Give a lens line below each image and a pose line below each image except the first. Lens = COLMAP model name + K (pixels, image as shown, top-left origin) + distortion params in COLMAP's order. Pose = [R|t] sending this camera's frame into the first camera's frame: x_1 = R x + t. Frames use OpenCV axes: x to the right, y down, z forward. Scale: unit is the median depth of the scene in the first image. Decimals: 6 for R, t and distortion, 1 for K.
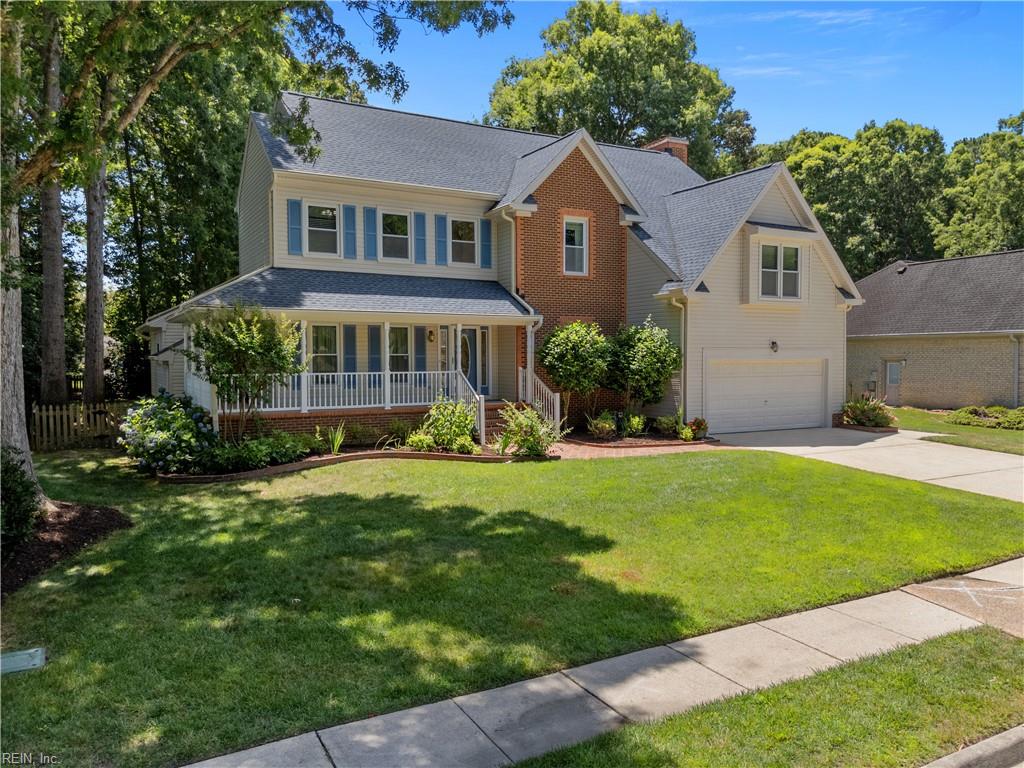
lens RADIAL K [[718.8, 0, 515.2], [0, 718.8, 392.5], [0, 0, 1]] dist [0.025672, -0.005605]
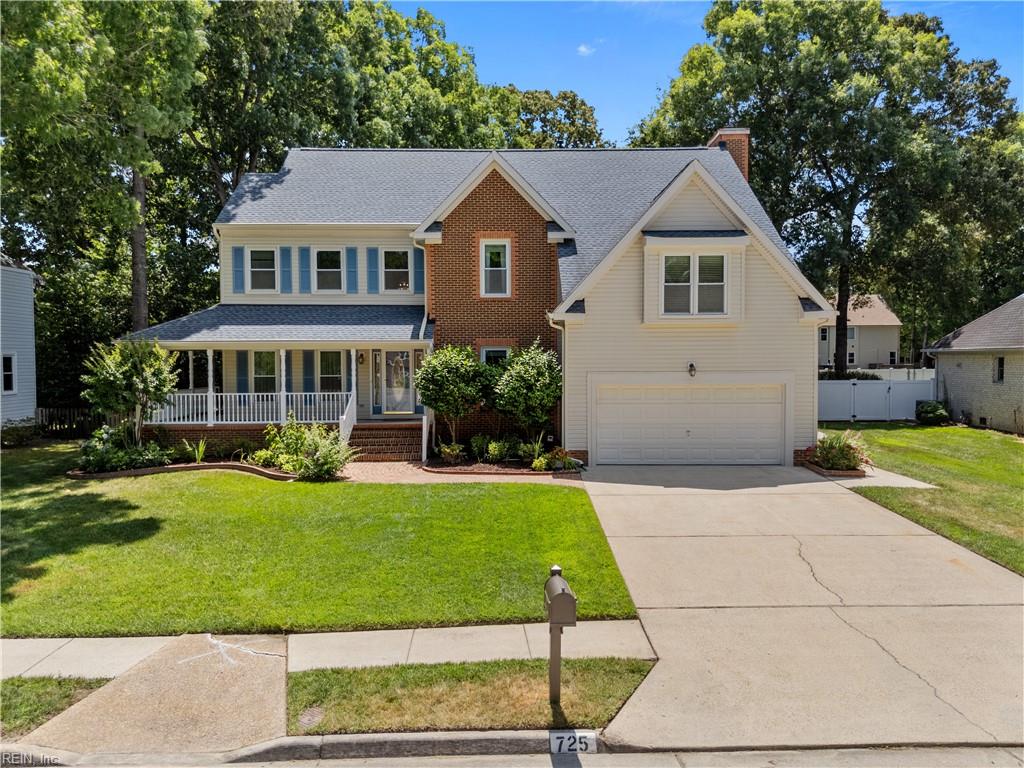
lens RADIAL K [[718.8, 0, 515.1], [0, 718.8, 378.1], [0, 0, 1]] dist [0.025672, -0.005605]
pose [[0.896244, 0.008962, -0.443472, 0.589711], [-0.023480, 0.999353, -0.027257, -0.026340], [0.442940, 0.034841, 0.895874, 0.133536]]
